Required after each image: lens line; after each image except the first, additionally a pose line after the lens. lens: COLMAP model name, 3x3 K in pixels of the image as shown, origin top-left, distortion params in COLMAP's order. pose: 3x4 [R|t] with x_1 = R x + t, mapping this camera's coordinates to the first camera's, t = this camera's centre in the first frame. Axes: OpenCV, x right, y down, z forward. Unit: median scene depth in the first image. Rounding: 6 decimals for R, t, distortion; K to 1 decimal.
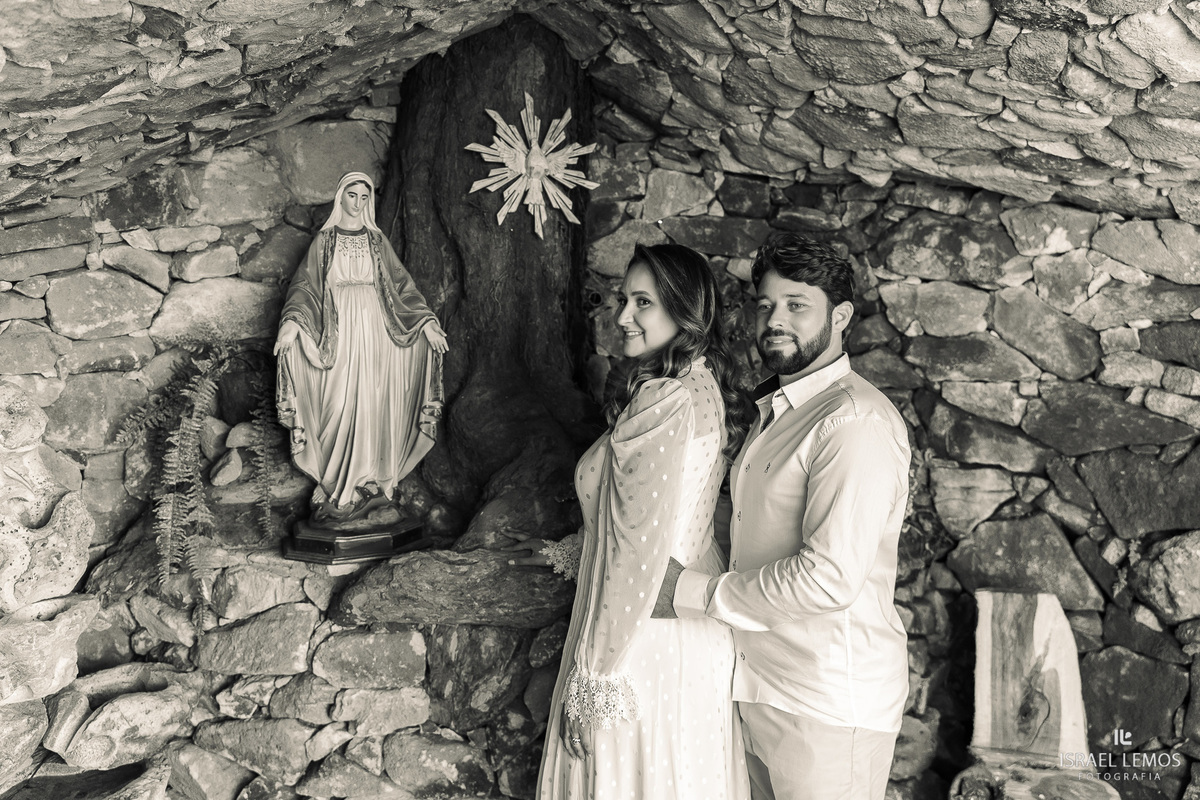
lens RADIAL K [[953.4, 0, 597.5], [0, 953.4, 402.0], [0, 0, 1]] dist [-0.001061, -0.007200]
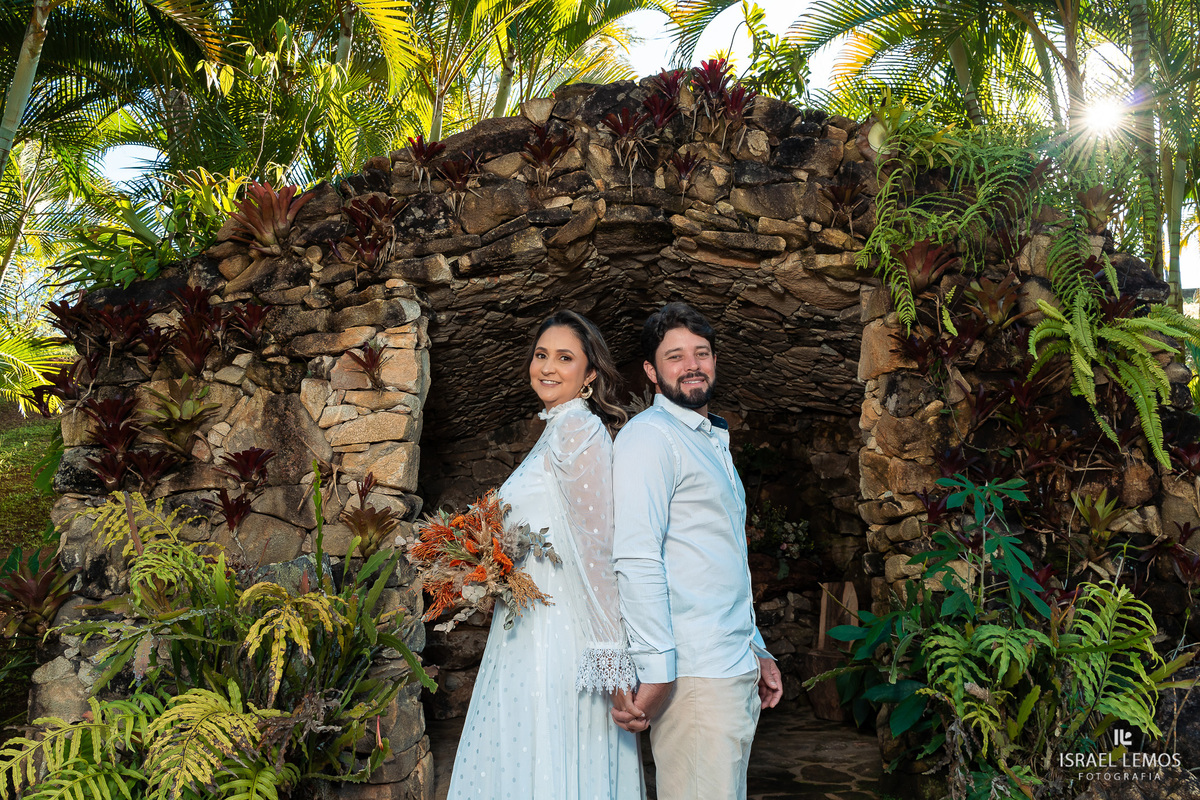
lens RADIAL K [[953.4, 0, 597.5], [0, 953.4, 402.0], [0, 0, 1]] dist [-0.001061, -0.007200]
pose [[0.923702, -0.063343, -0.377840, 0.760416], [-0.038640, 0.965805, -0.256376, 0.372377], [0.381159, 0.251414, 0.889668, -1.279203]]
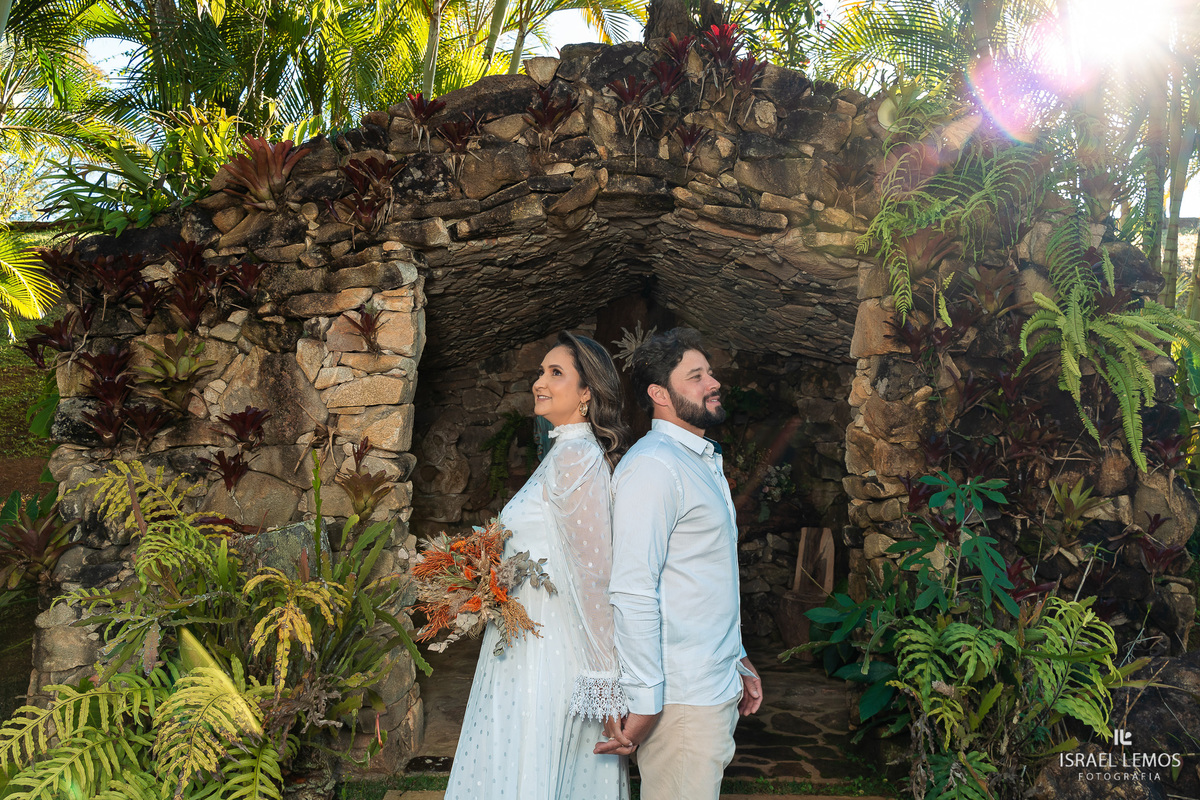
lens RADIAL K [[953.4, 0, 597.5], [0, 953.4, 402.0], [0, 0, 1]] dist [-0.001061, -0.007200]
pose [[0.930451, 0.014371, -0.366133, 0.756514], [-0.071464, 0.987159, -0.142865, 0.256416], [0.359379, 0.159094, 0.919530, -1.323063]]
